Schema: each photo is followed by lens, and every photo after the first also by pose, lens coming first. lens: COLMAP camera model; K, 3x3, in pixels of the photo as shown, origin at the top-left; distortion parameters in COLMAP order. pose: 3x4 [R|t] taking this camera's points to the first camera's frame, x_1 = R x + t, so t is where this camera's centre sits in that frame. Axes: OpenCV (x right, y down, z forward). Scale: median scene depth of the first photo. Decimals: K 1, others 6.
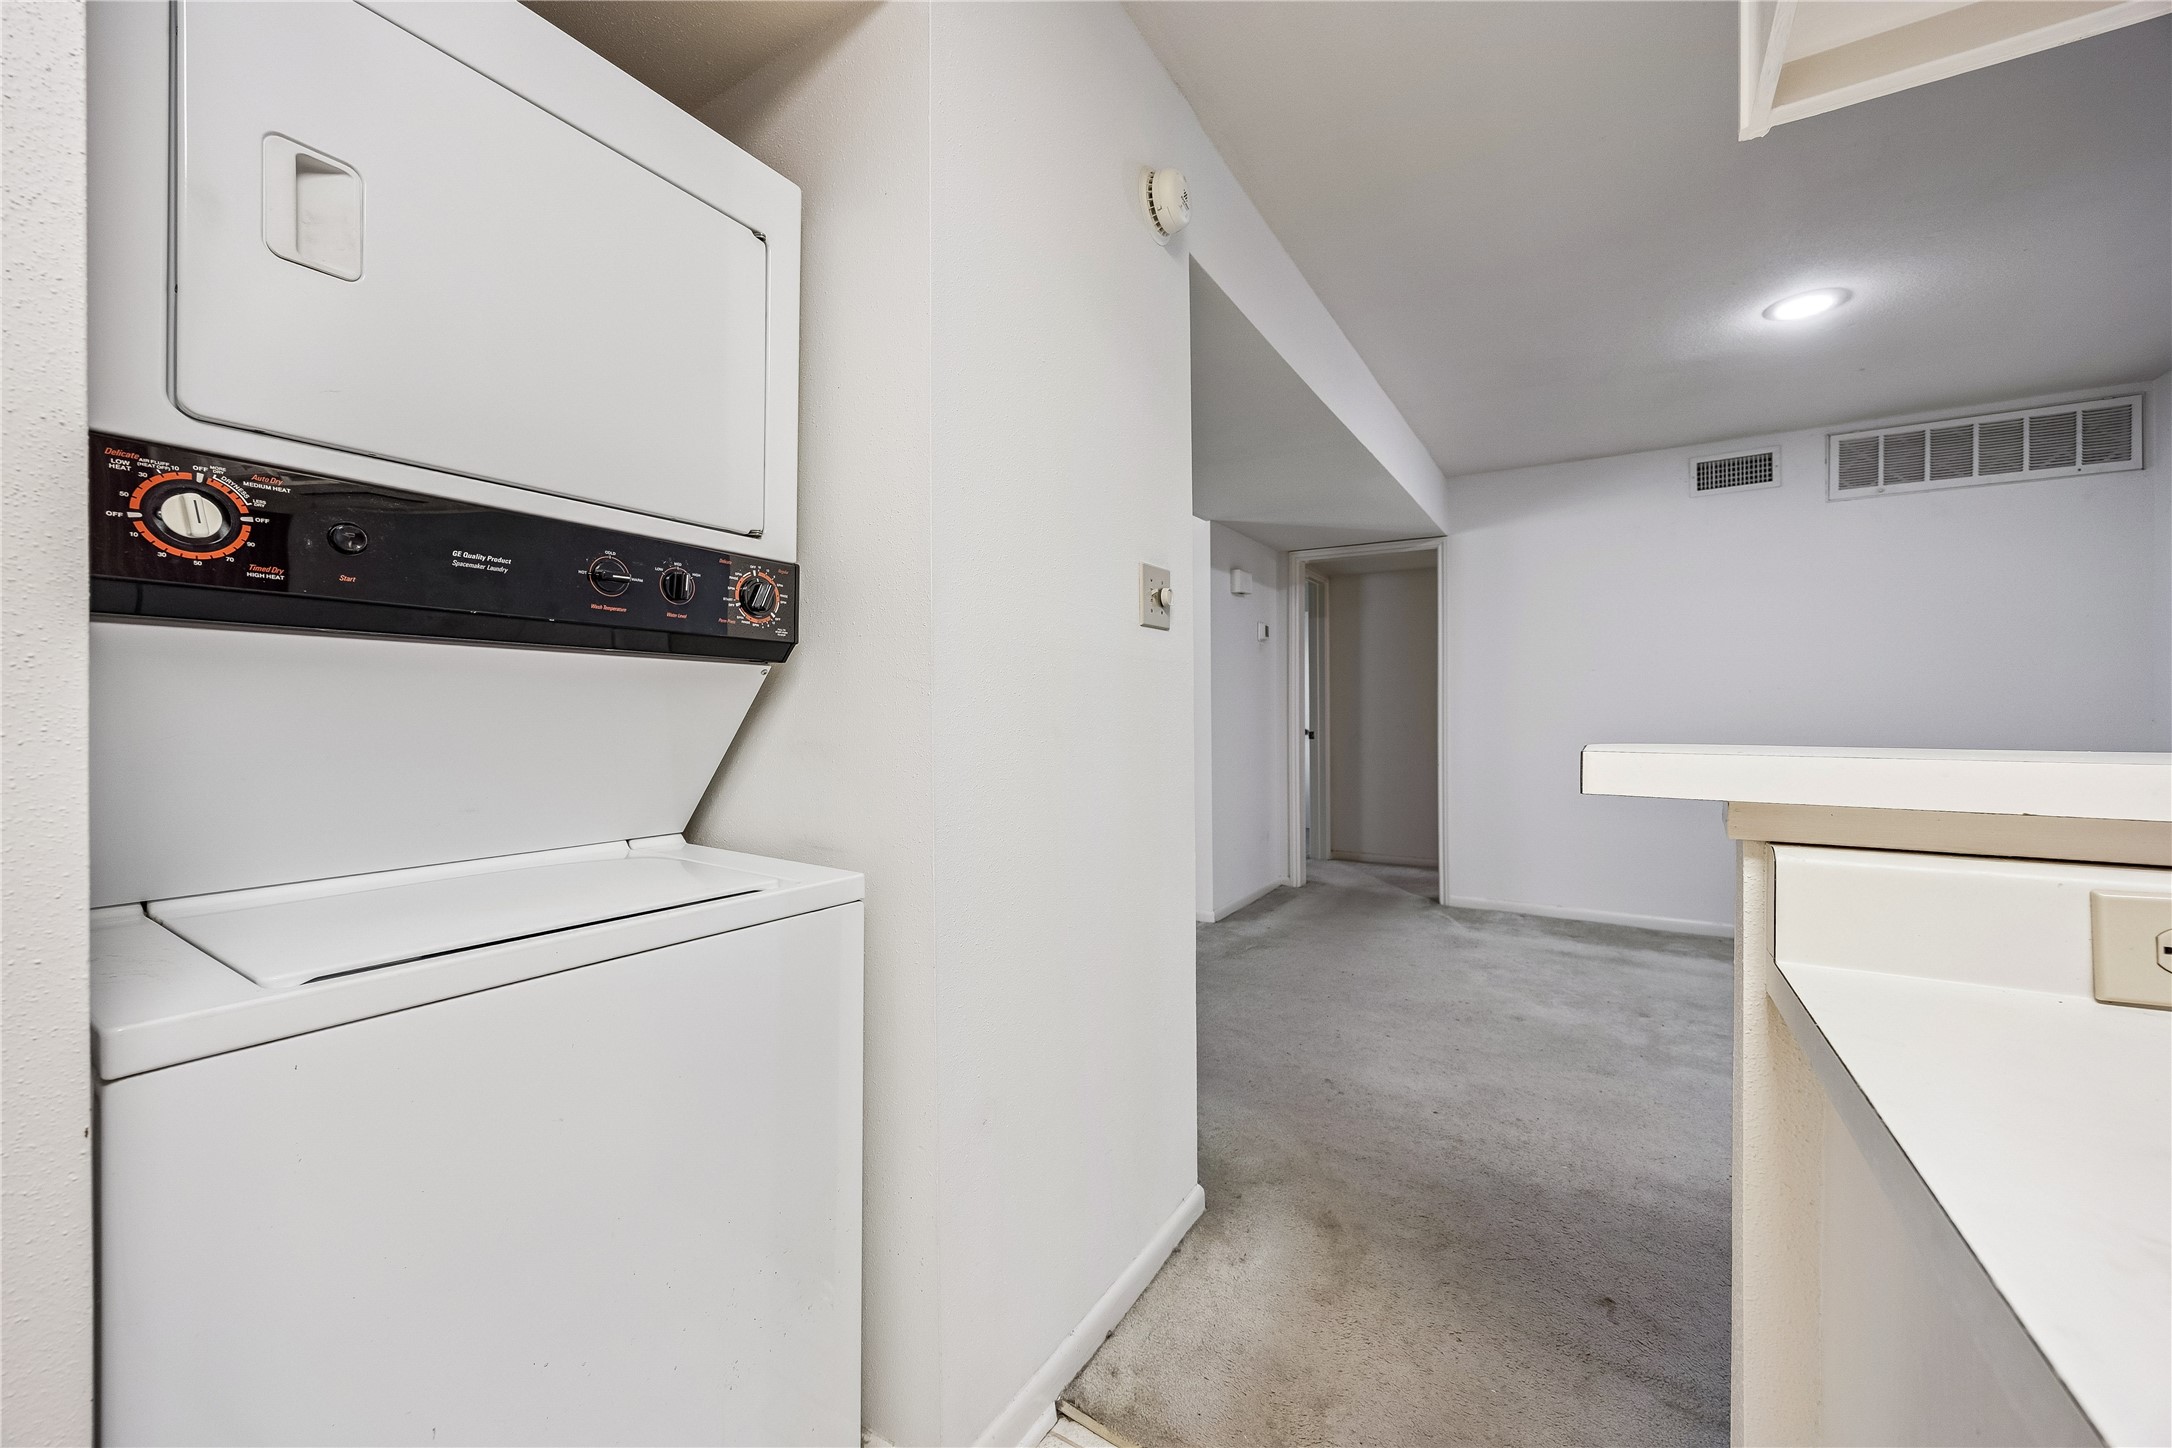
lens RADIAL K [[848.8, 0, 1078.1], [0, 848.8, 701.8], [0, 0, 1]] dist [-0.000552, -0.000111]
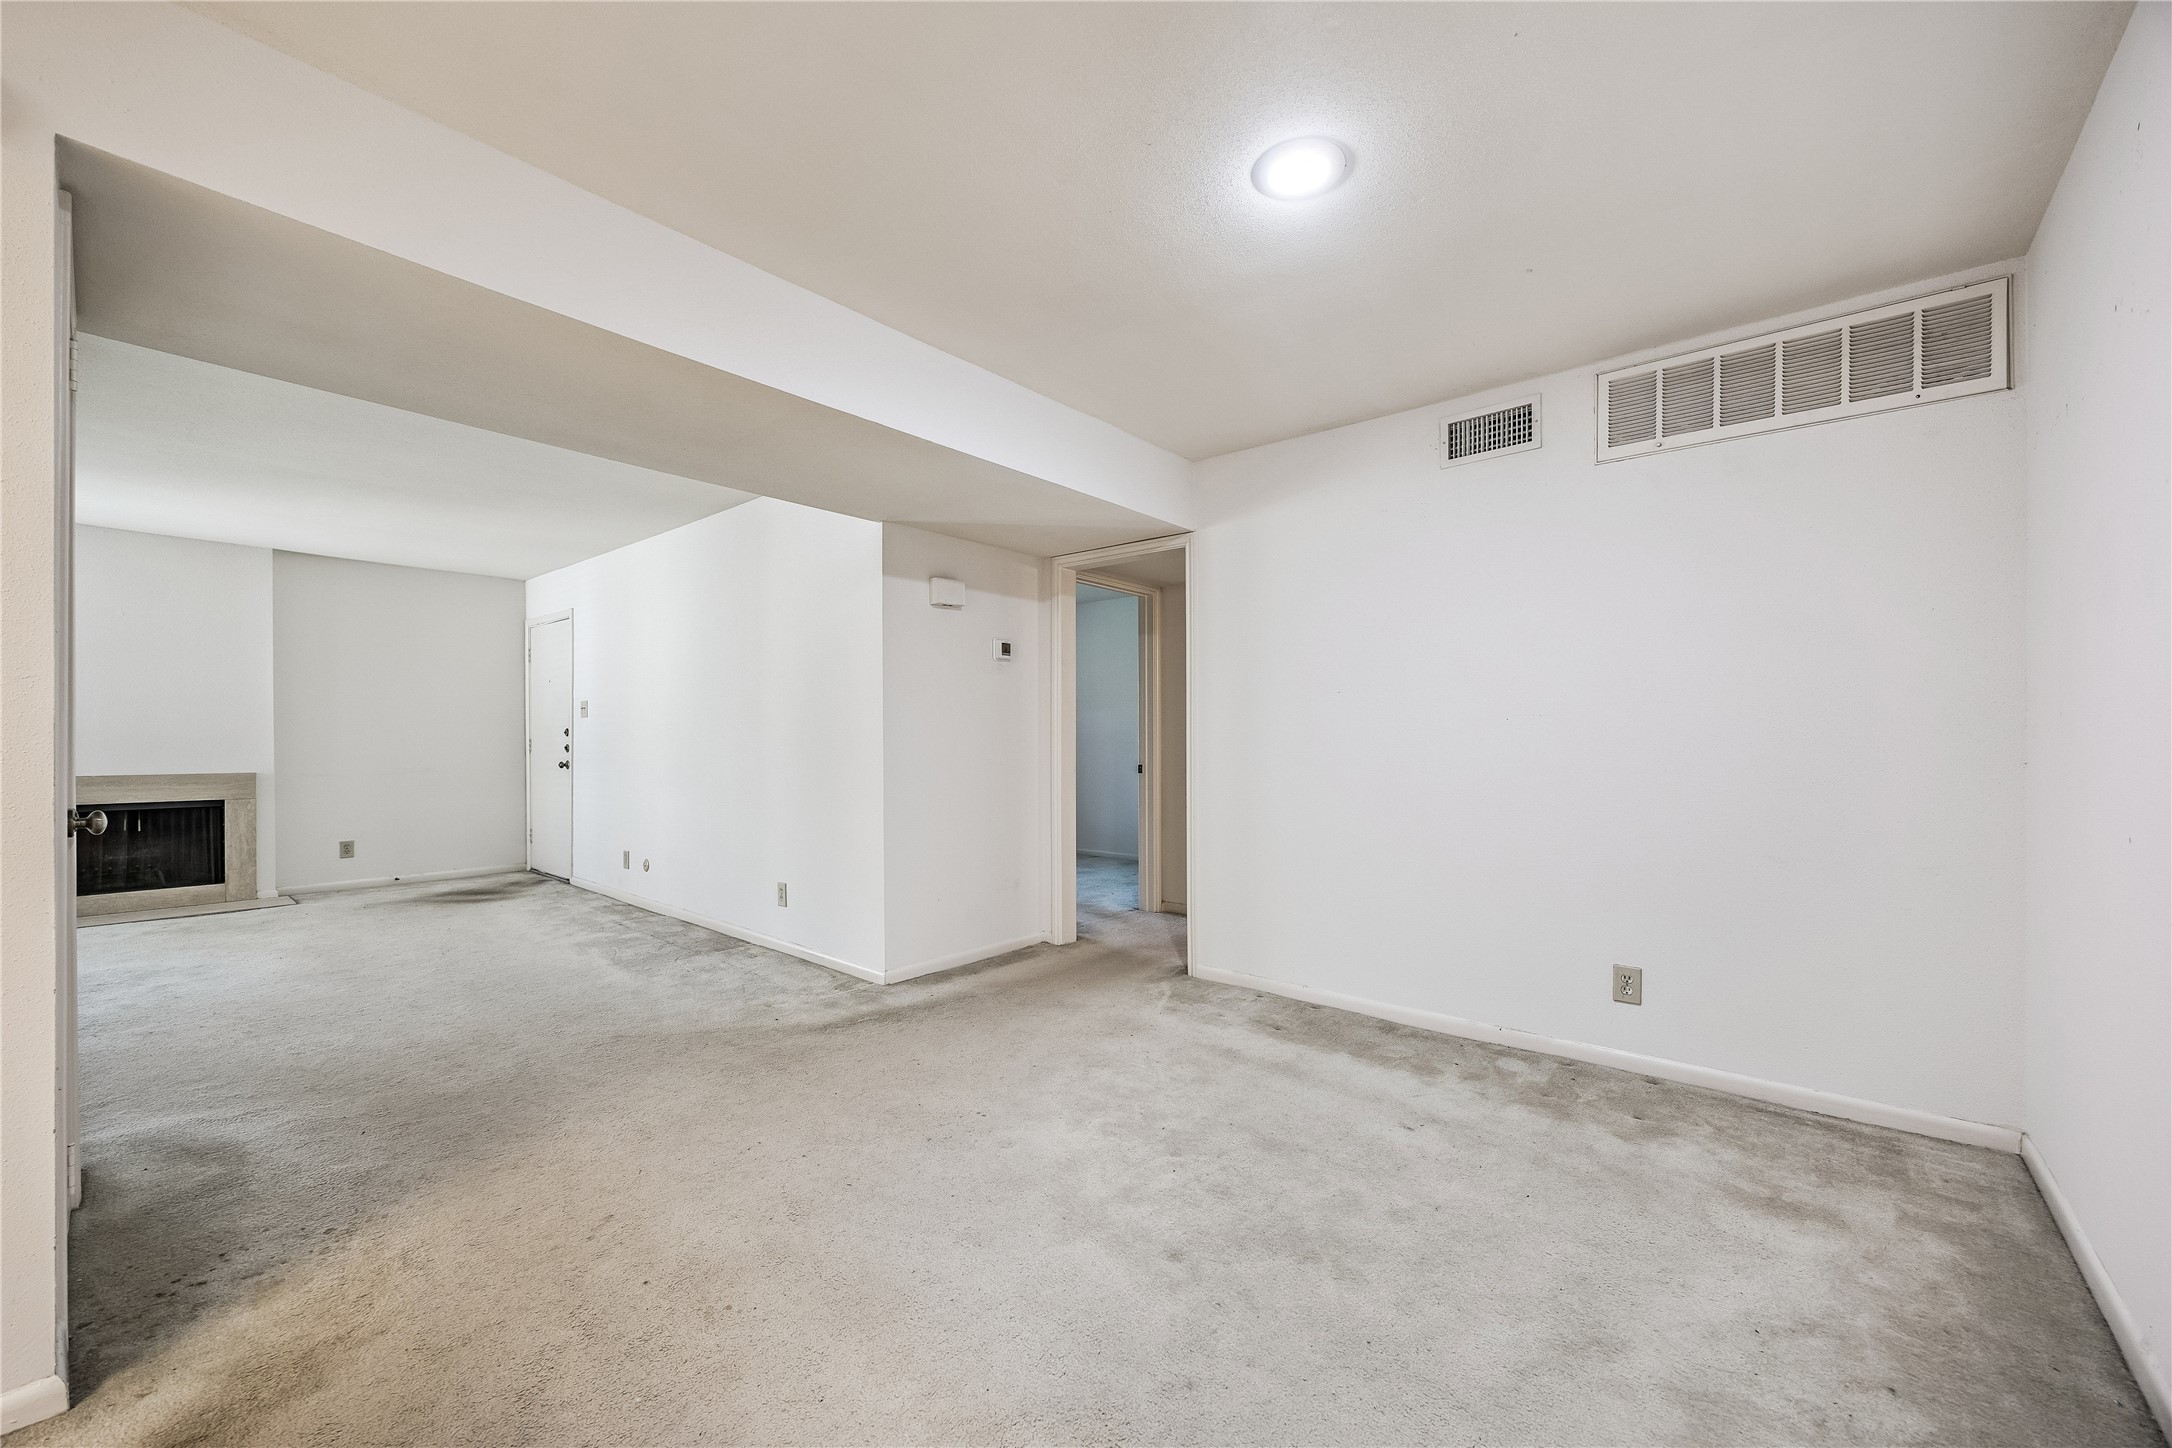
lens RADIAL K [[853.4, 0, 1086.0], [0, 853.4, 724.0], [0, 0, 1]] dist [0.000798, -0.000061]
pose [[0.987989, 0.003462, -0.154486, 0.573199], [-0.004510, 0.999969, -0.006432, -0.001389], [0.154459, 0.007052, 0.987974, 0.198475]]
